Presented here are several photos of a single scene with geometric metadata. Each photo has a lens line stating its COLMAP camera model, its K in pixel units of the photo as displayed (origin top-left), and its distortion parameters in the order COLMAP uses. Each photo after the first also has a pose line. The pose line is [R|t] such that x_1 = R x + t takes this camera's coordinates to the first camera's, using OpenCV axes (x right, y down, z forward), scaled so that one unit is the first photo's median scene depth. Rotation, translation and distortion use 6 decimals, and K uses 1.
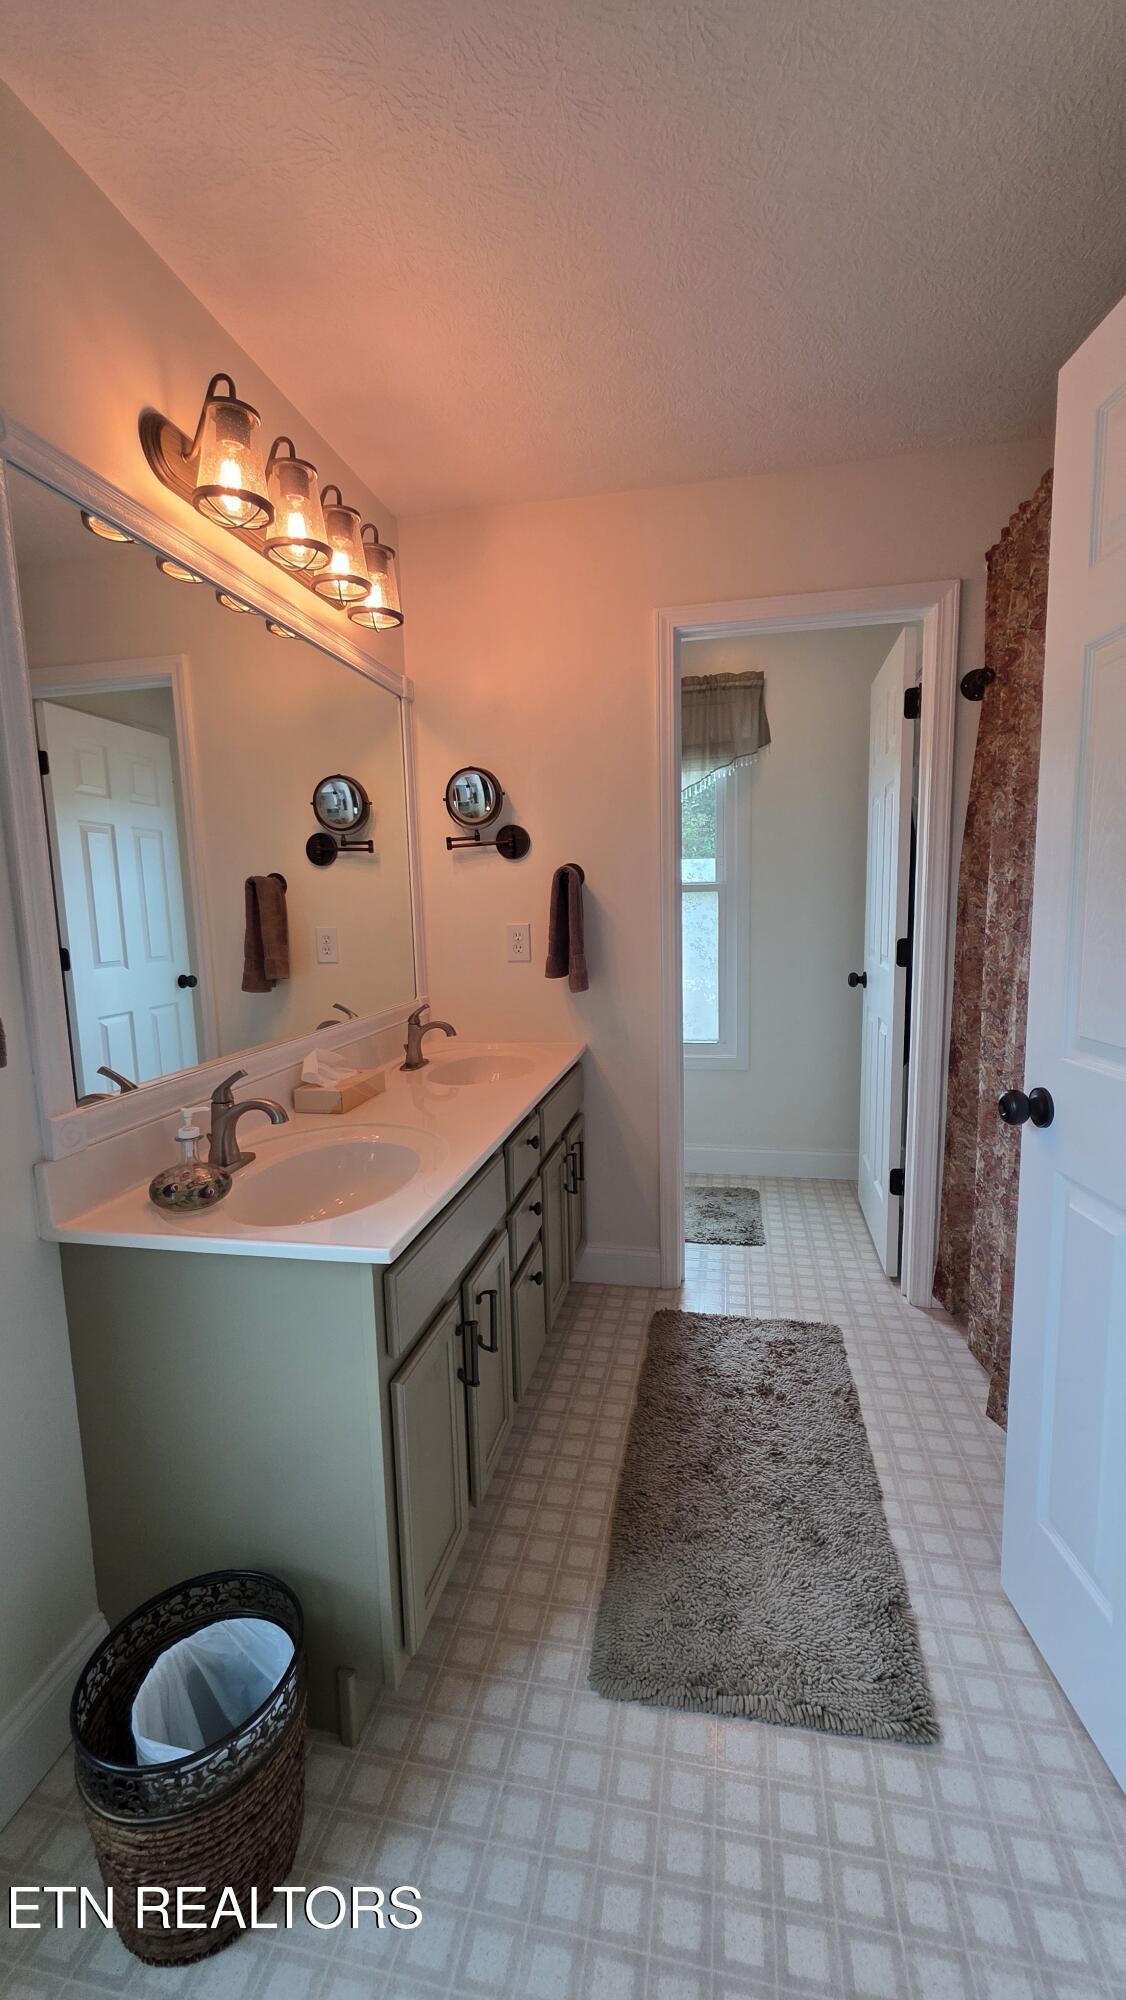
lens RADIAL K [[799.0, 0, 562.4], [0, 799.0, 1012.8], [0, 0, 1]] dist [0.002434, -0.000072]
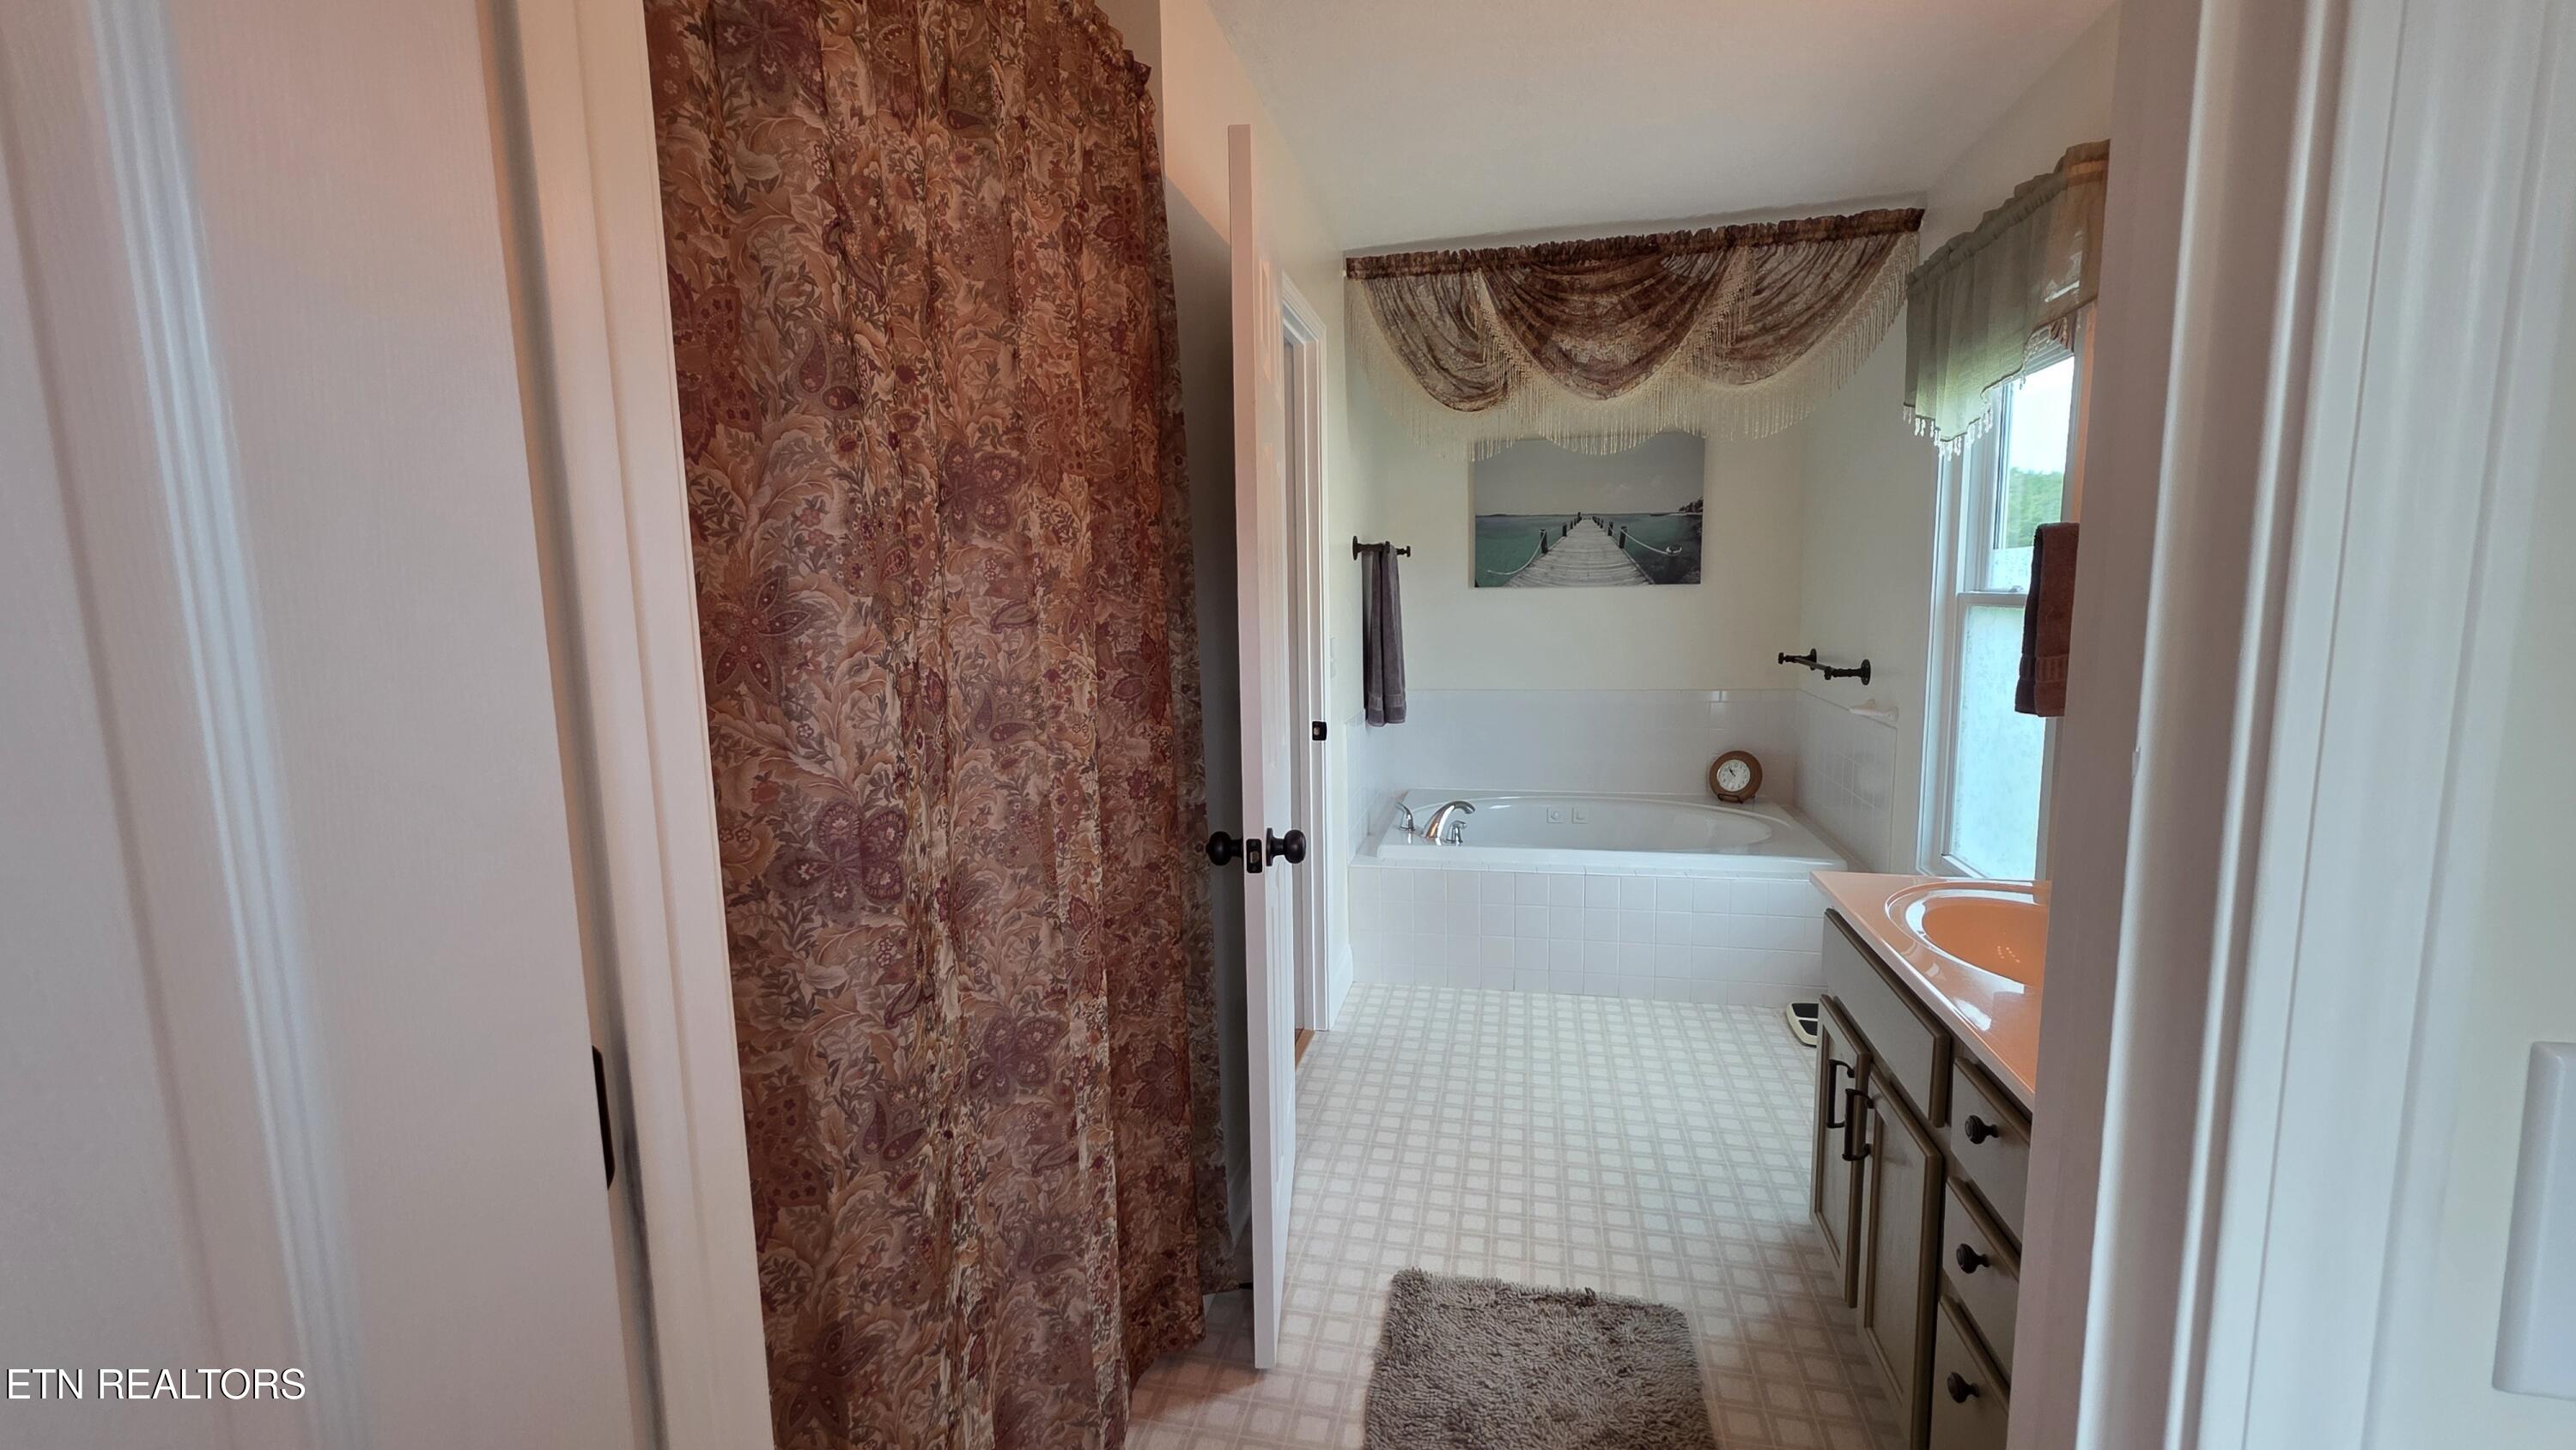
lens RADIAL K [[1026.7, 0, 1297.2], [0, 1026.7, 715.2], [0, 0, 1]] dist [0.002184, -0.000506]
pose [[-0.999095, 0.039127, 0.016655, 0.533270], [0.042096, 0.965445, 0.257184, -0.388657], [-0.006017, 0.257653, -0.966219, 2.242261]]
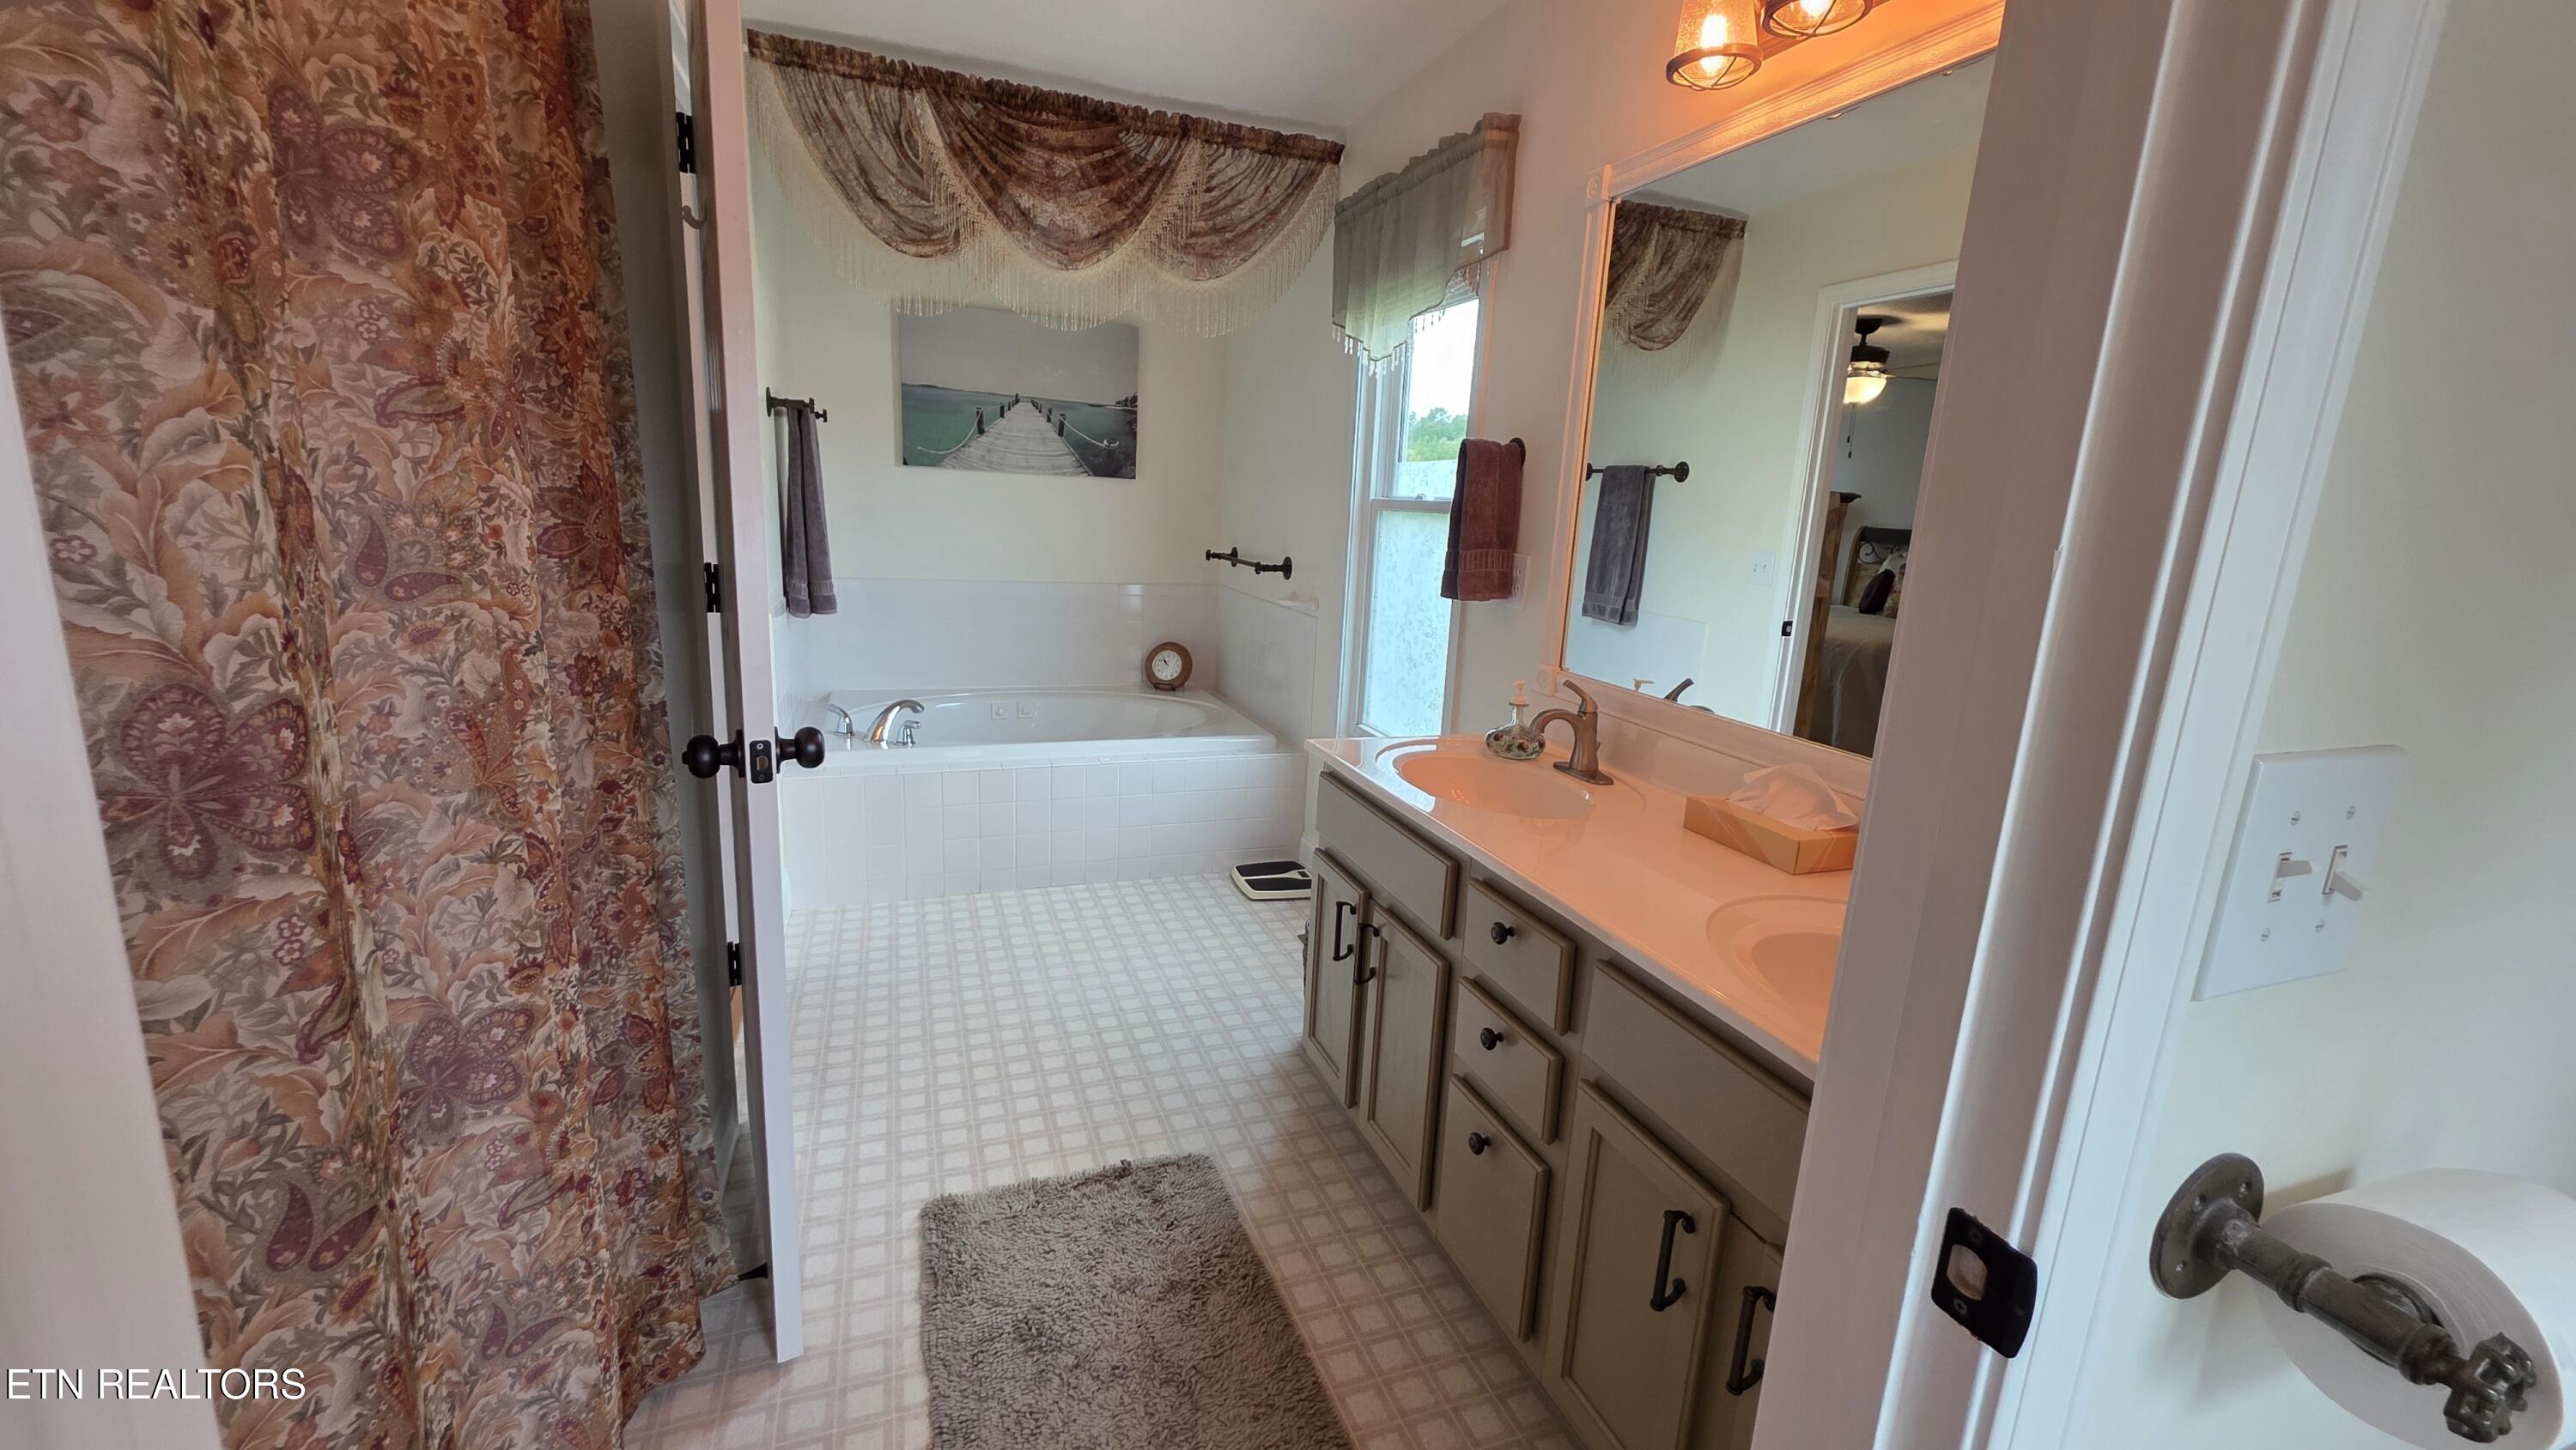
lens RADIAL K [[1026.7, 0, 1297.2], [0, 1026.7, 715.2], [0, 0, 1]] dist [0.002184, -0.000506]
pose [[-0.840547, 0.089523, -0.534290, 0.709044], [-0.107925, 0.938810, 0.327089, -0.326335], [0.530879, 0.332597, -0.779453, 2.113182]]
